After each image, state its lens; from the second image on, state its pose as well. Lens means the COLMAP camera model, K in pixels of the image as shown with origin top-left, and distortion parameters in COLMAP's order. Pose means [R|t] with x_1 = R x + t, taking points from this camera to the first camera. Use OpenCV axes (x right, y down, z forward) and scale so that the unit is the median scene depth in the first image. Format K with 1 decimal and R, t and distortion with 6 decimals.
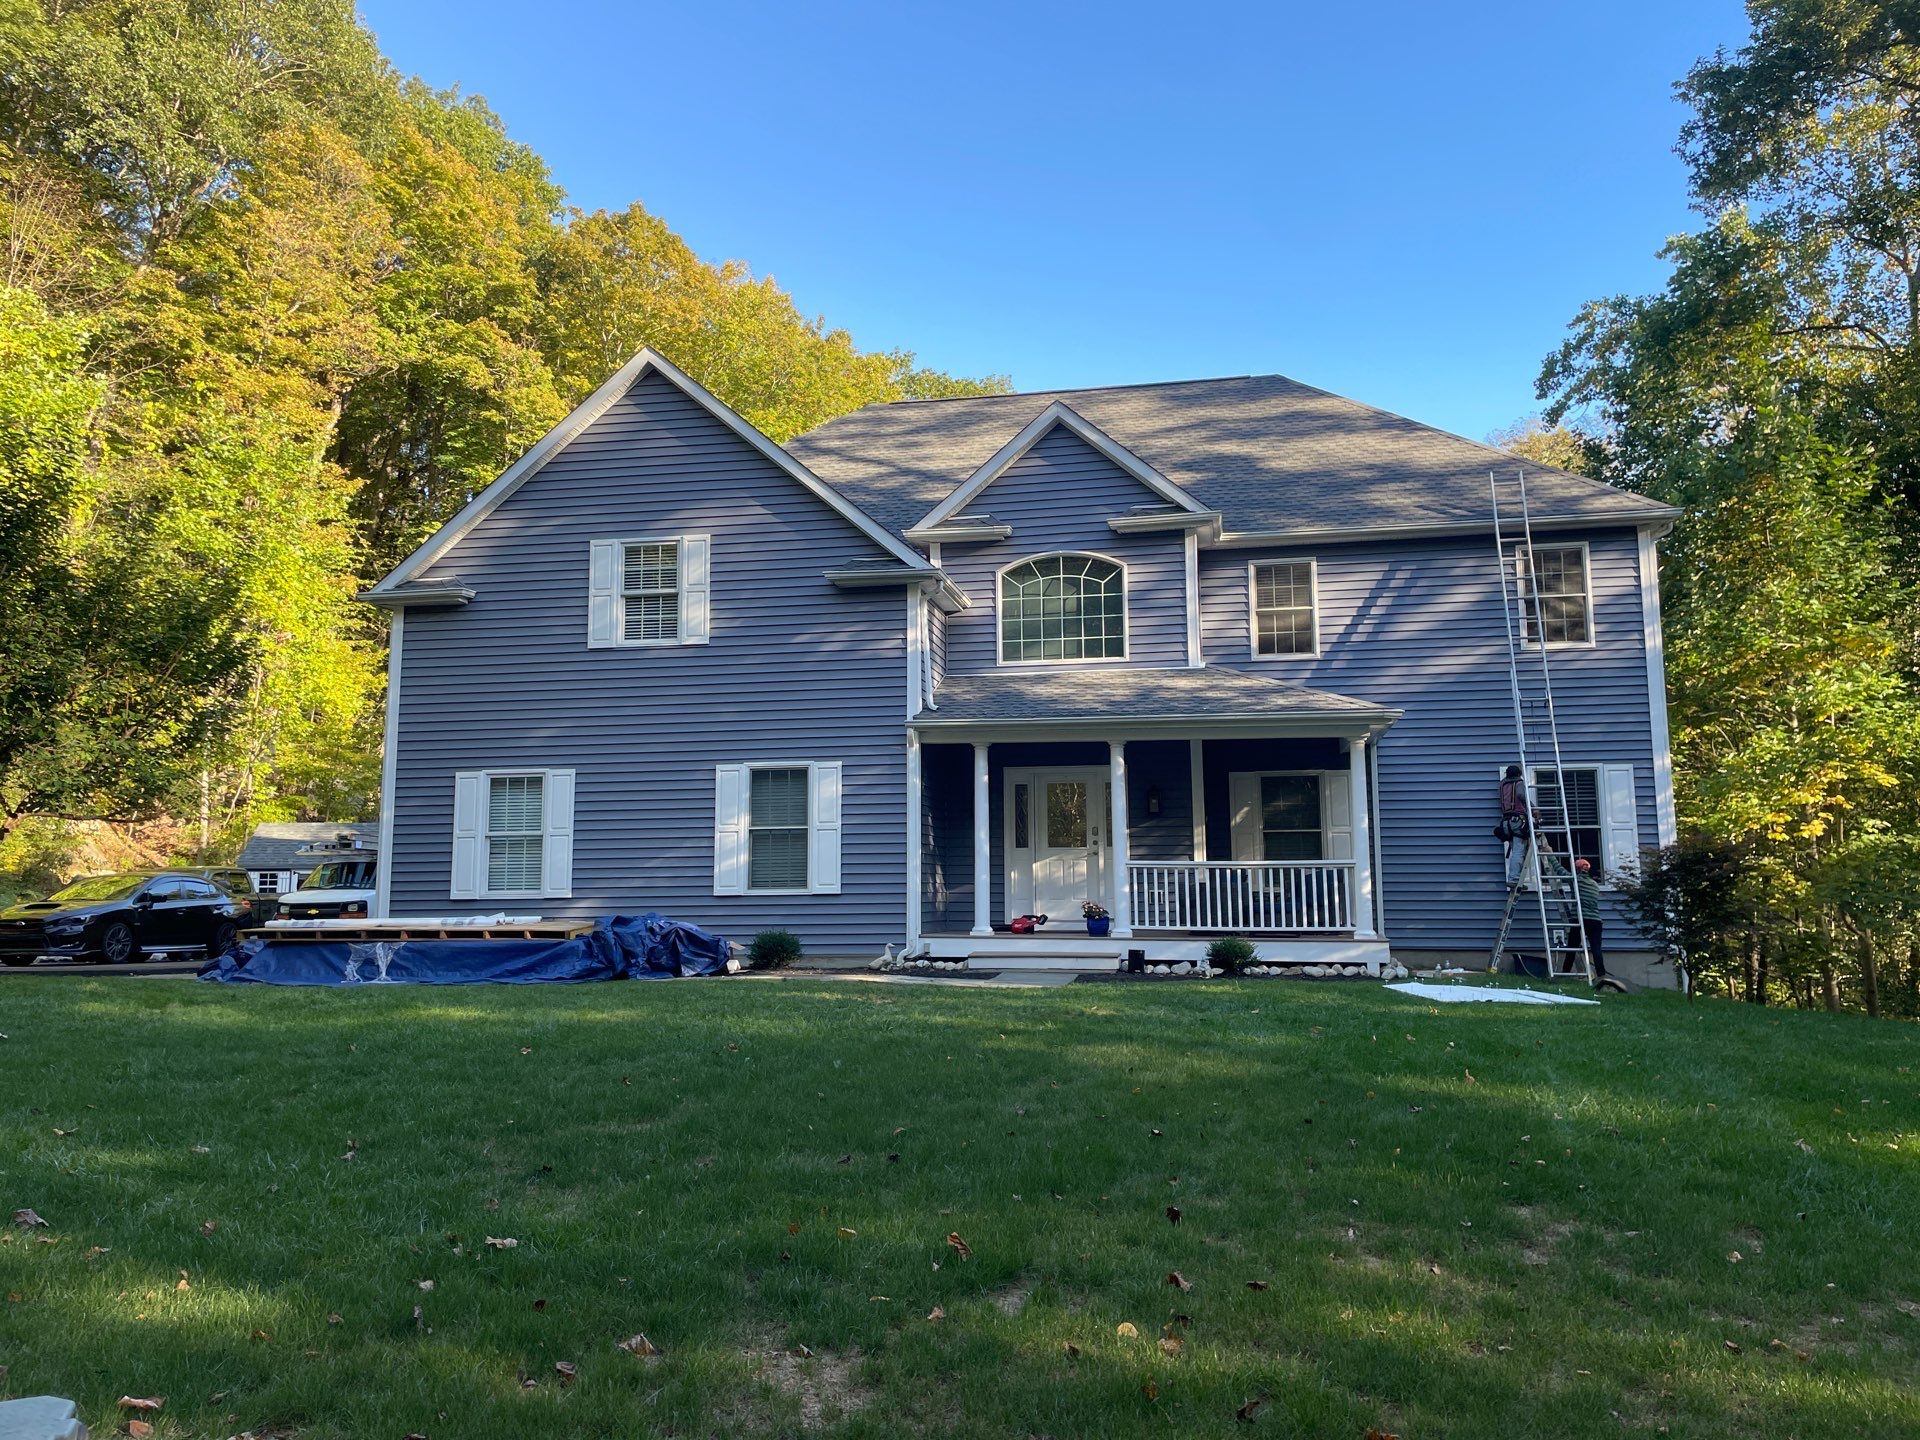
lens RADIAL K [[1418.1, 0, 960.0], [0, 1418.1, 720.0], [0, 0, 1]] dist [0.072226, -0.003984]
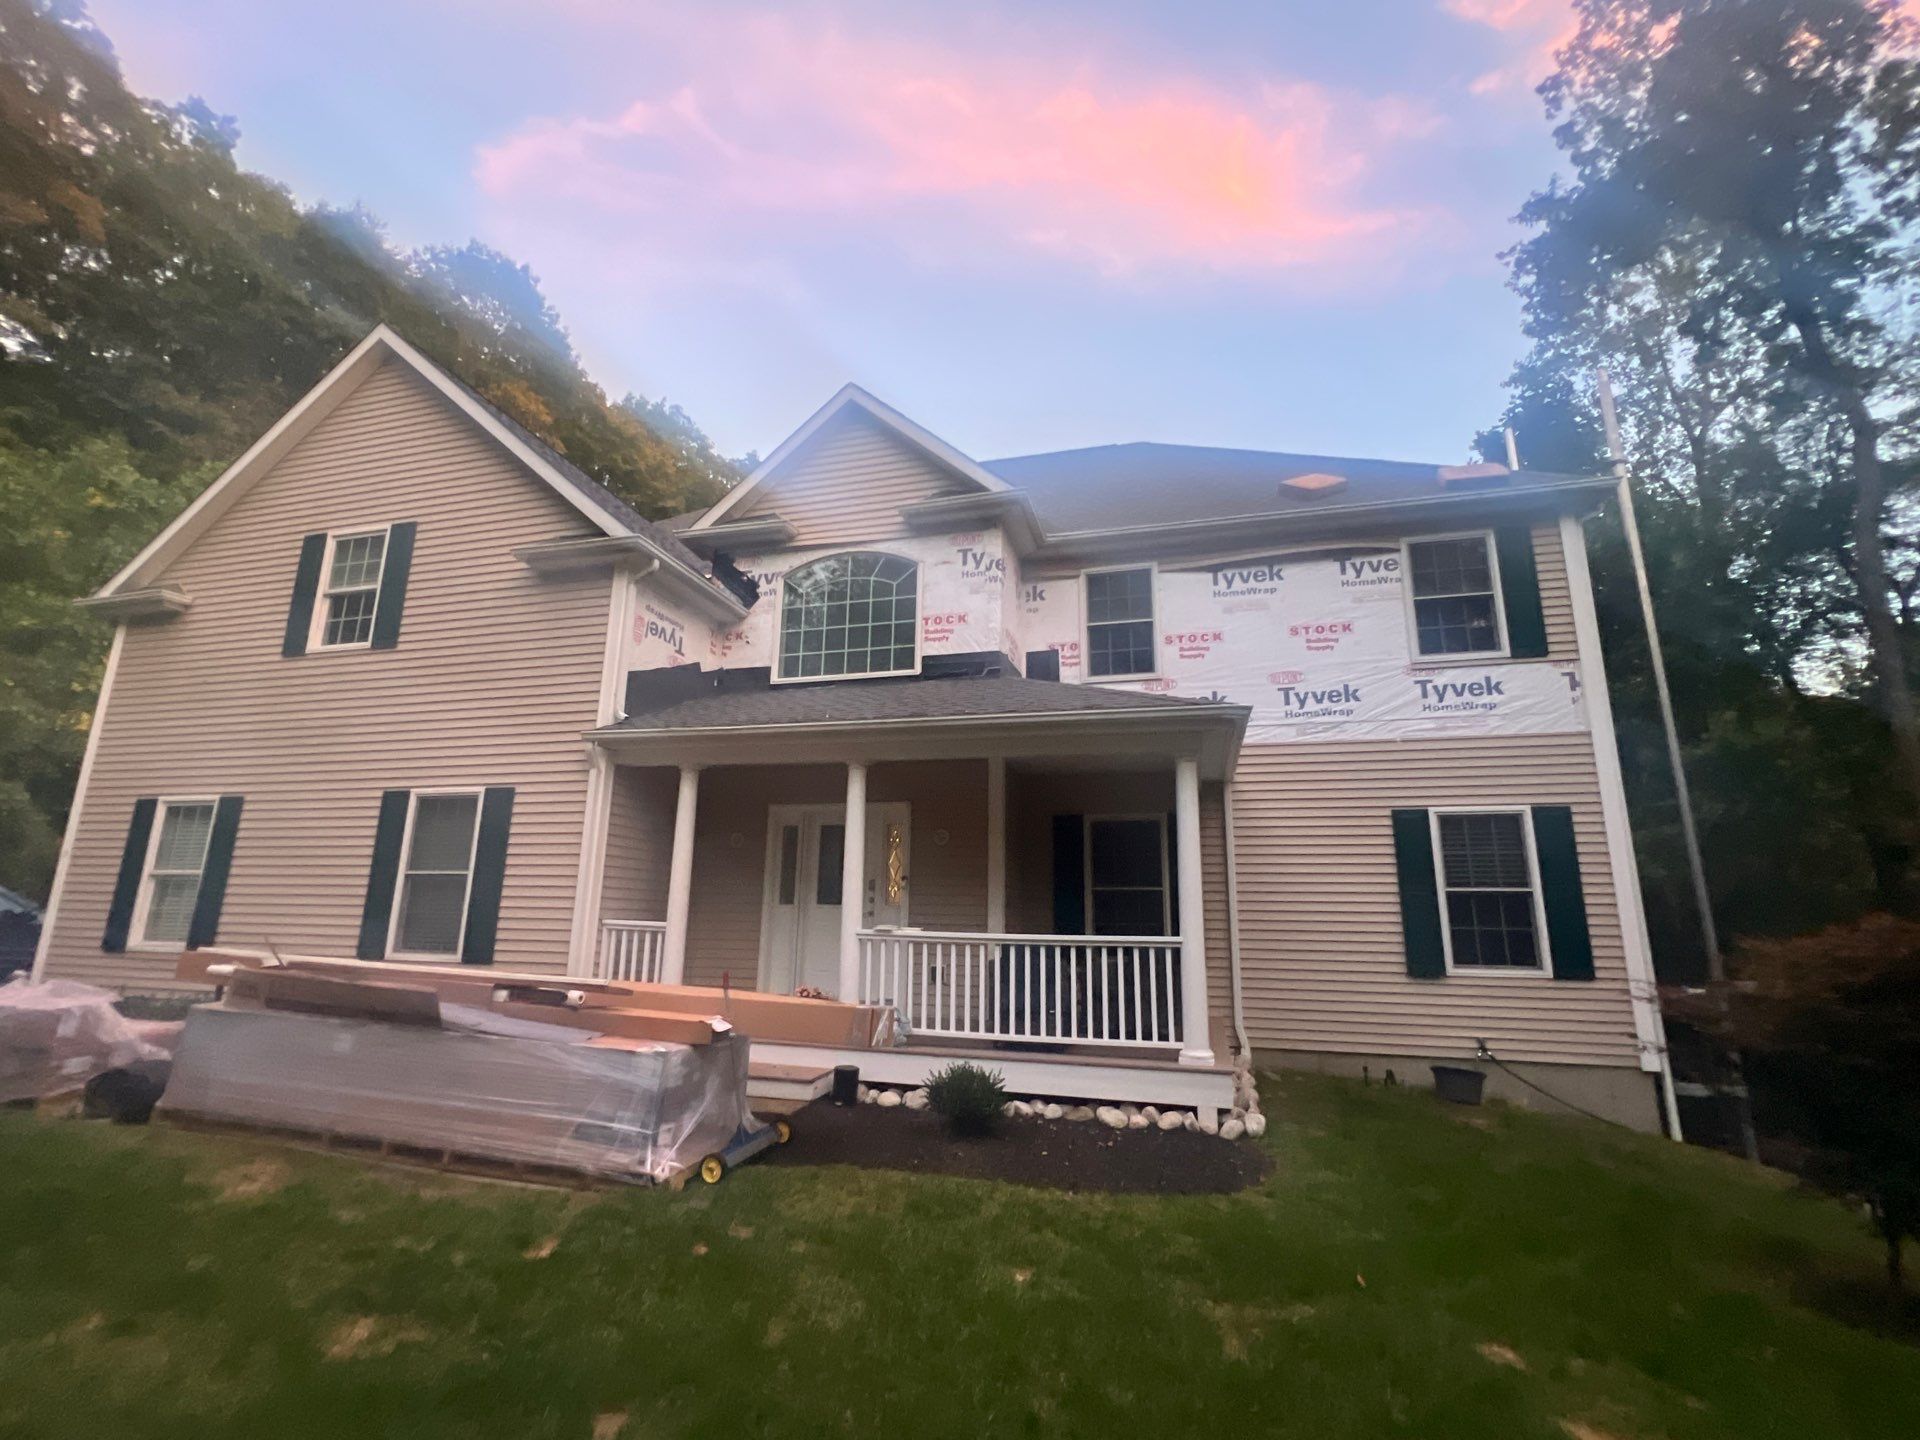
lens RADIAL K [[857.5, 0, 947.8], [0, 857.5, 725.3], [0, 0, 1]] dist [-0.001287, -0.000107]
pose [[0.996288, 0.007983, -0.085717, 0.197500], [-0.017653, 0.993478, -0.112652, 0.046484], [0.084258, 0.113747, 0.989930, 0.574837]]
